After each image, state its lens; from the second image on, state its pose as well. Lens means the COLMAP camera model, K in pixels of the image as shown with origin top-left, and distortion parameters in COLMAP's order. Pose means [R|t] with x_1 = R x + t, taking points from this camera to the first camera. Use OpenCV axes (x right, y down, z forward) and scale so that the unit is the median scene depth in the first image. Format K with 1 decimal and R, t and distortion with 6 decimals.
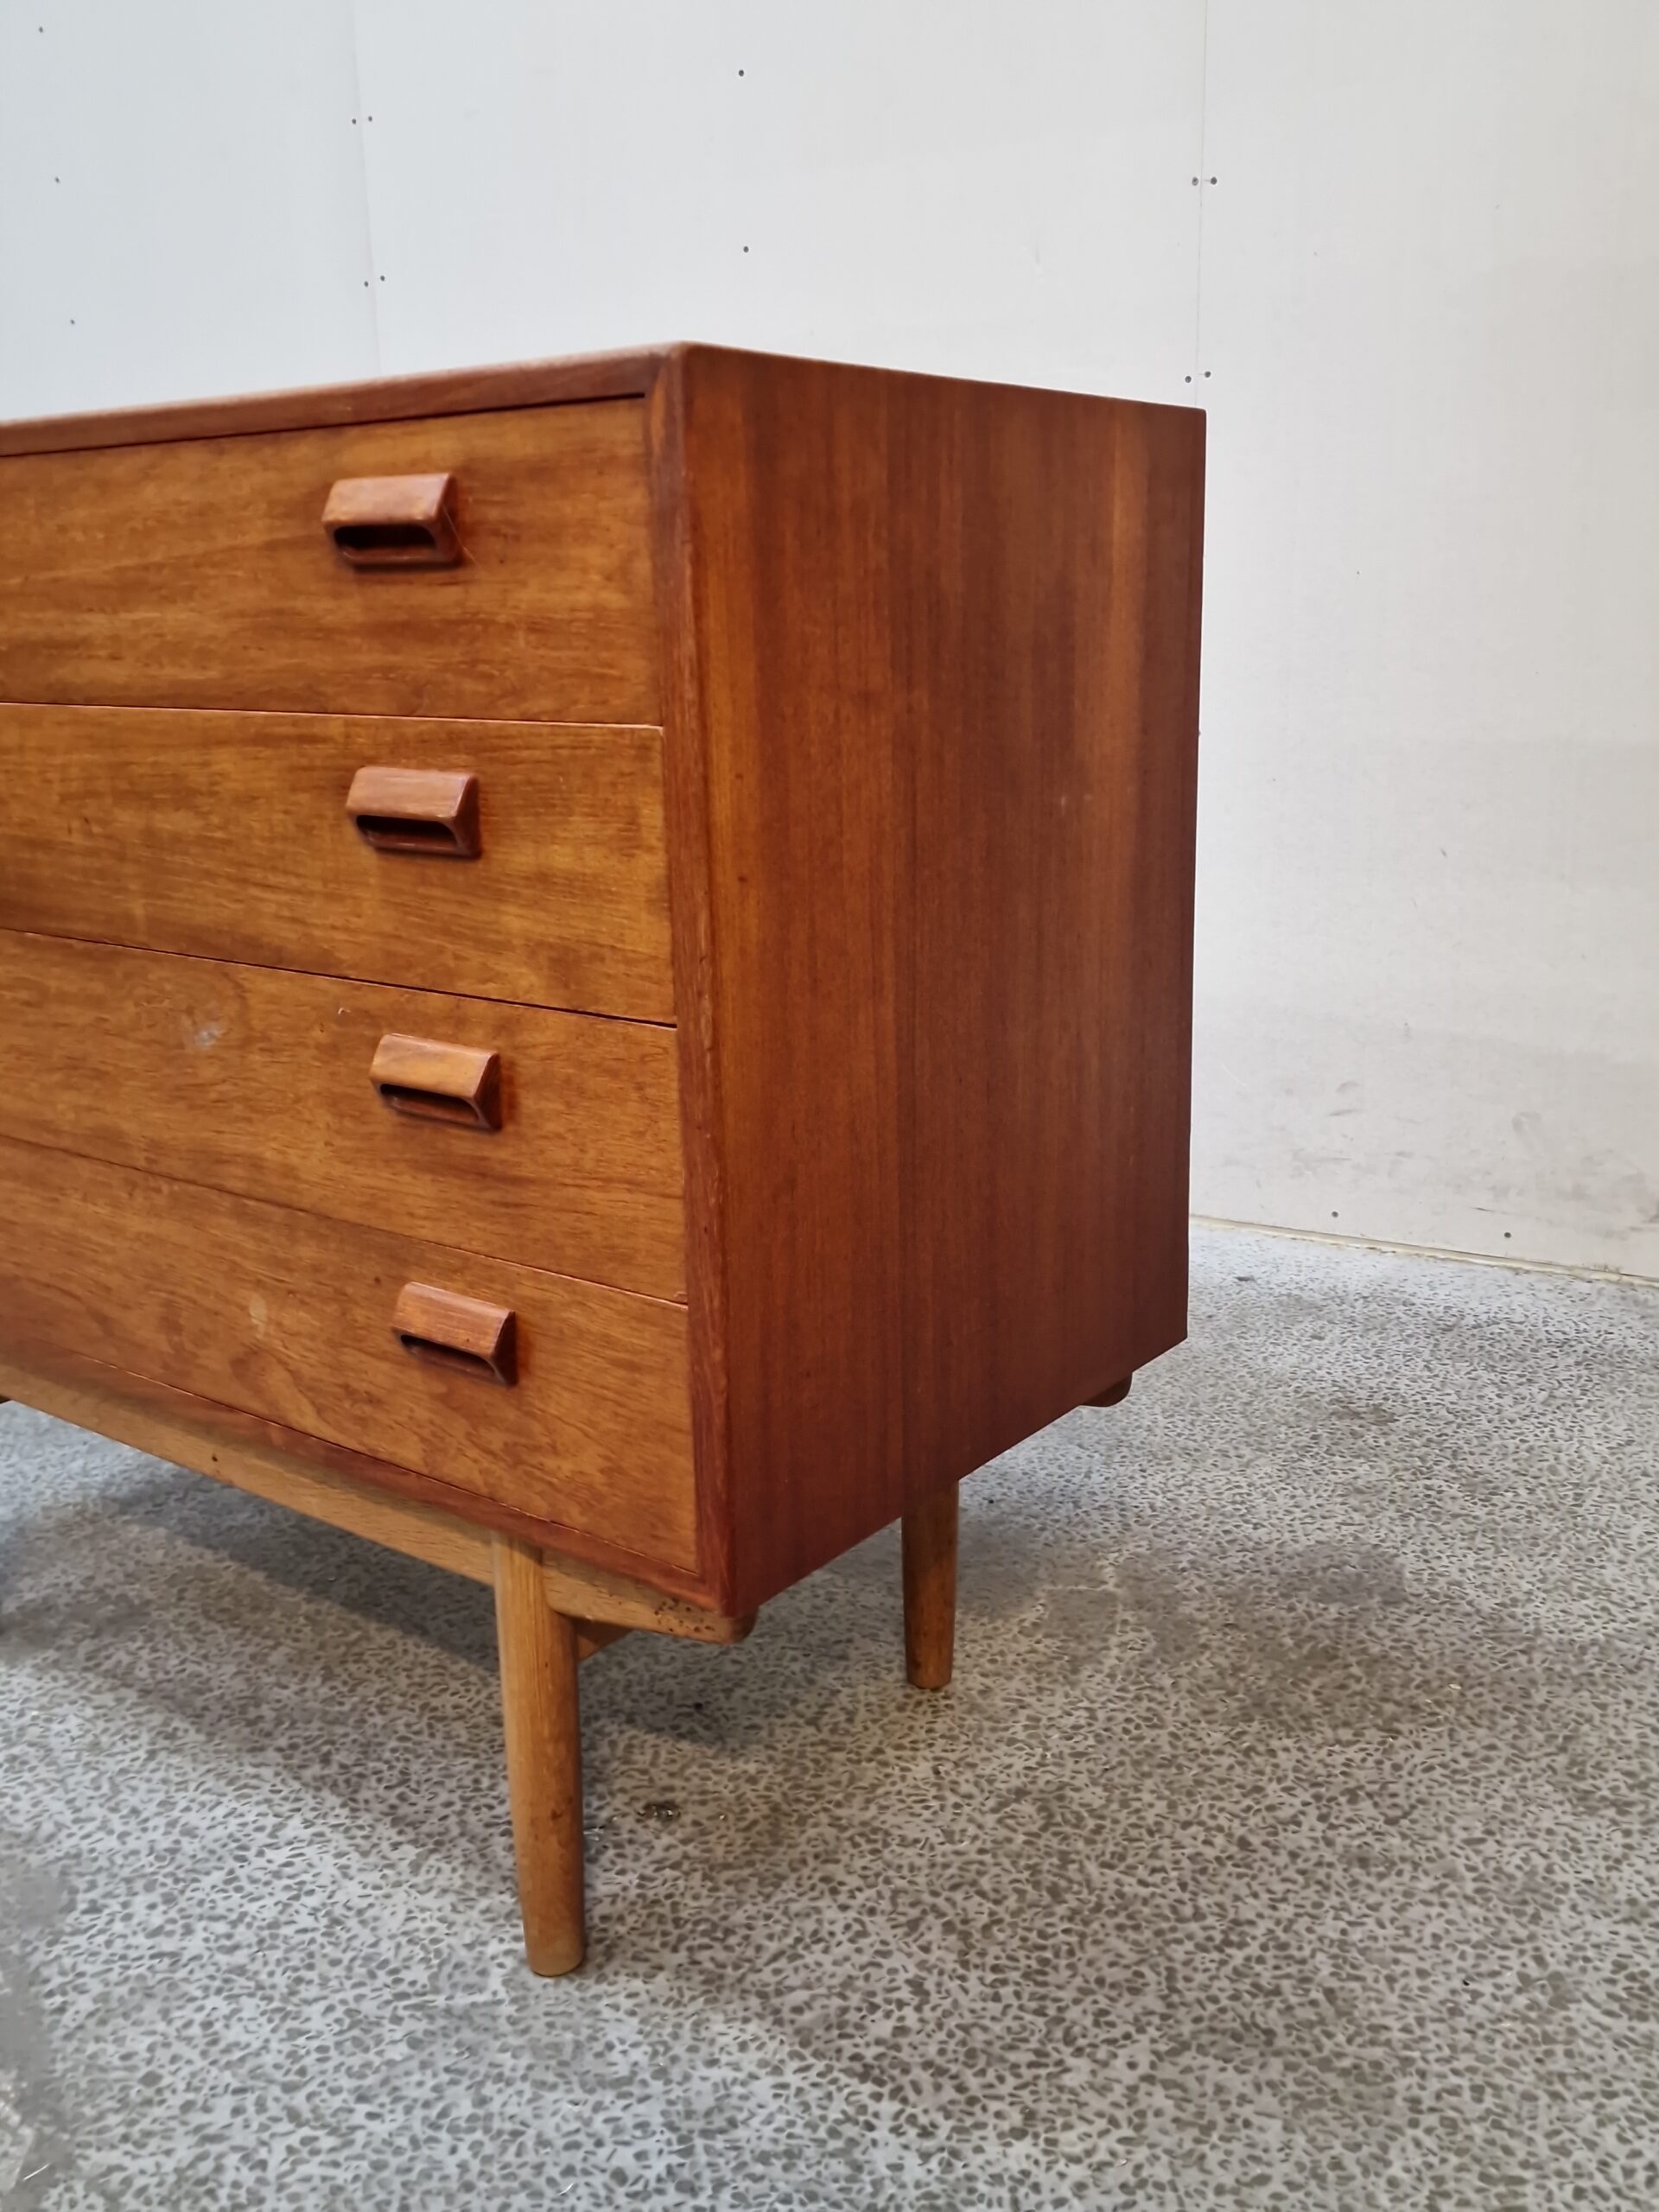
lens RADIAL K [[1988.0, 0, 863.1], [0, 1988.0, 1098.3], [0, 0, 1]] dist [0.085133, -0.079256]
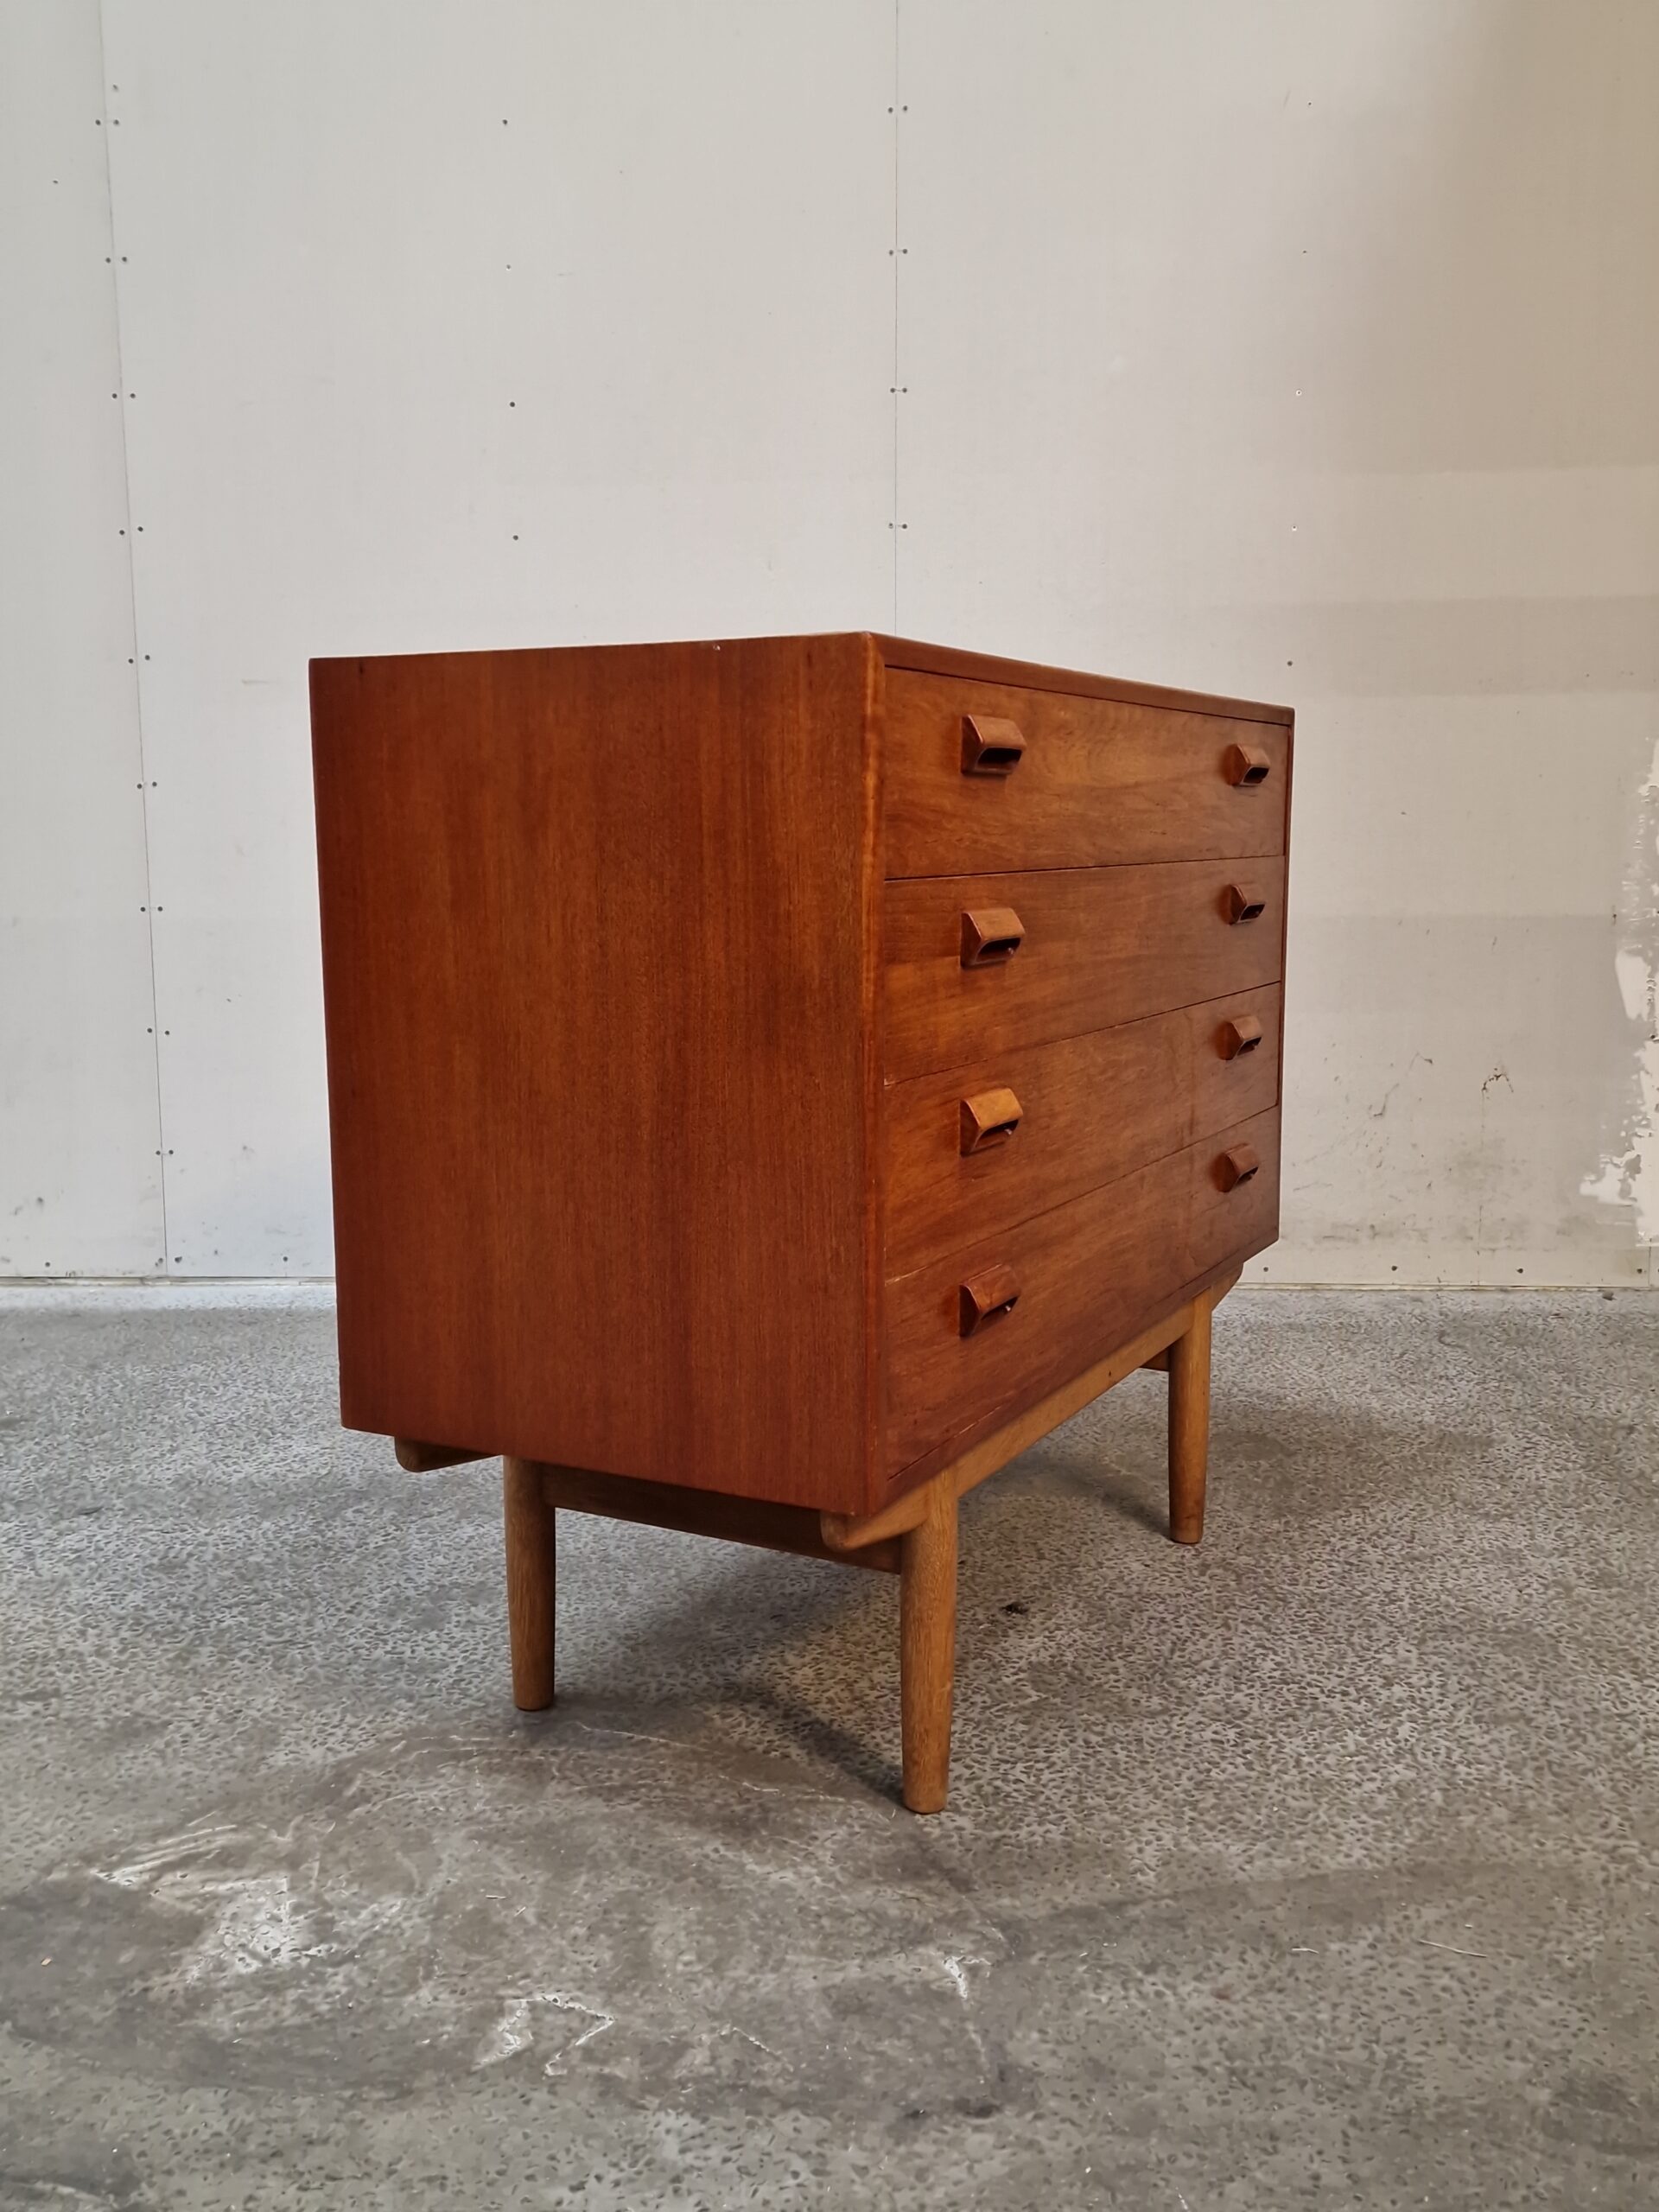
lens RADIAL K [[1988.0, 0, 836.4], [0, 1988.0, 1090.5], [0, 0, 1]] dist [0.085133, -0.079256]
pose [[0.898316, -0.043252, 0.437216, -0.963653], [0.093333, 0.991215, -0.093706, 0.117054], [-0.429322, 0.124984, 0.894461, -0.348060]]
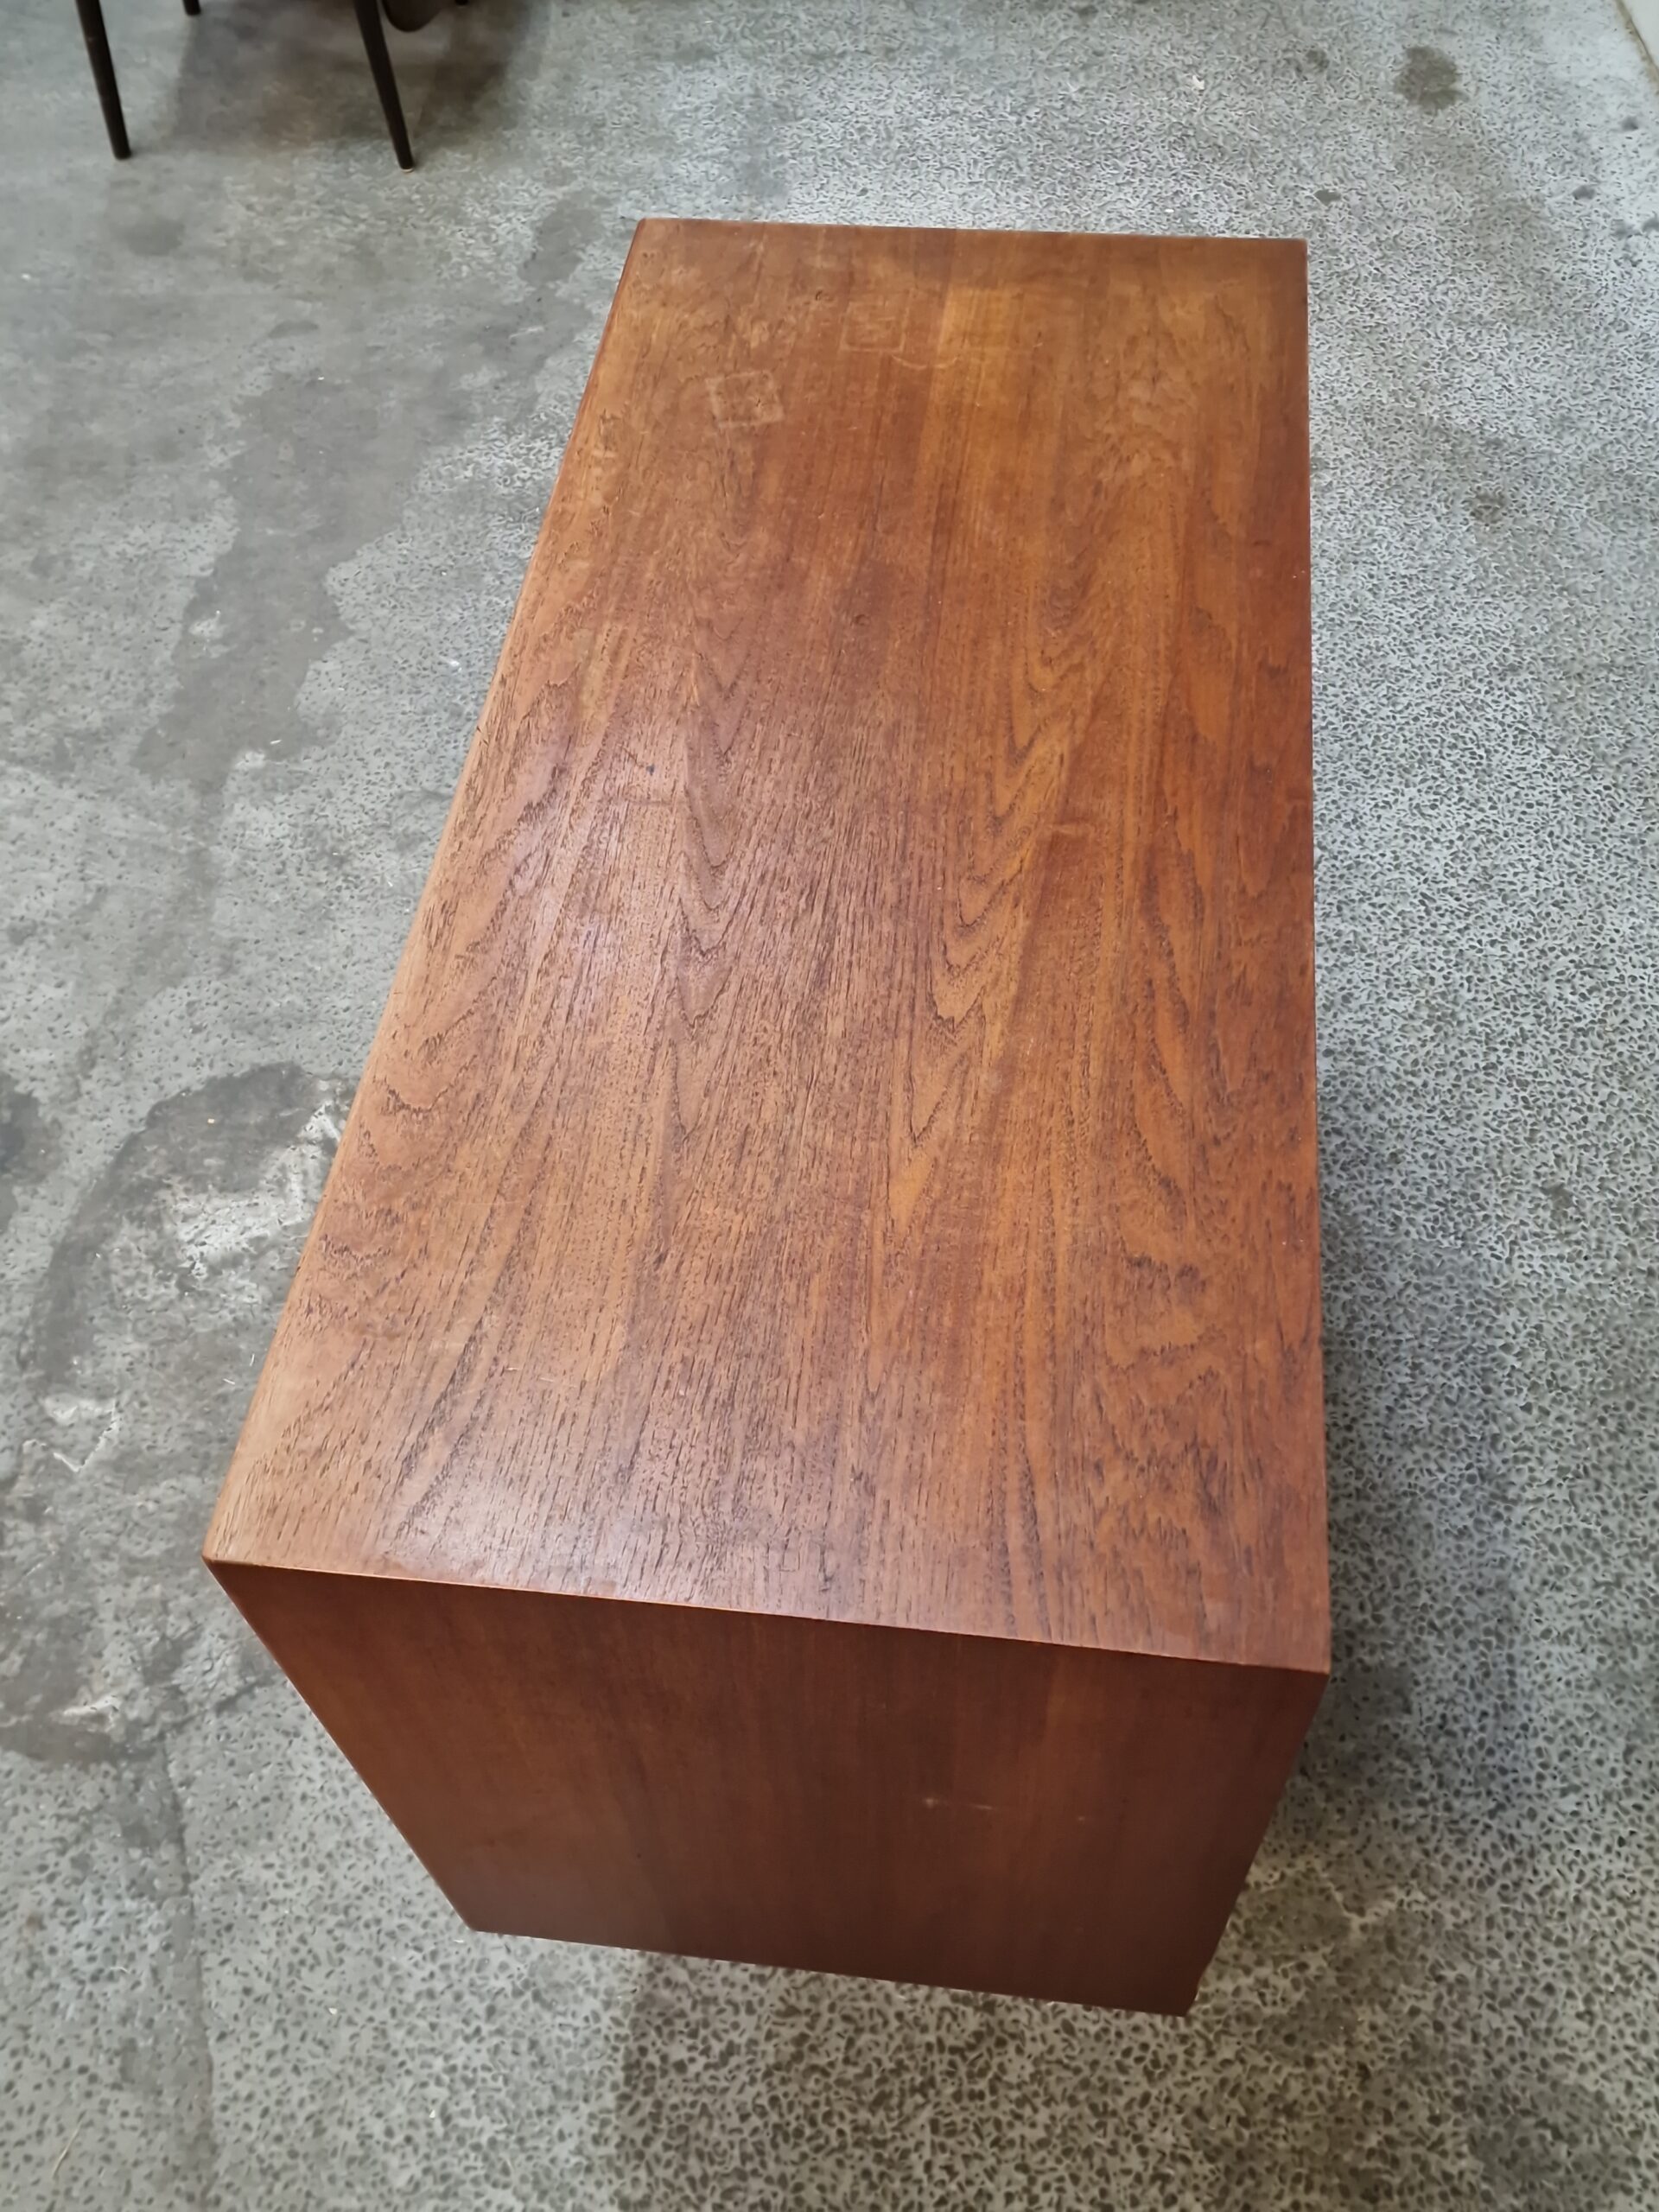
lens RADIAL K [[1988.0, 0, 852.7], [0, 1988.0, 1118.4], [0, 0, 1]] dist [0.085133, -0.079256]
pose [[0.504534, 0.700766, -0.504353, 0.306348], [-0.183303, 0.657776, 0.730569, -0.947252], [0.843709, -0.276148, 0.460323, 0.626724]]
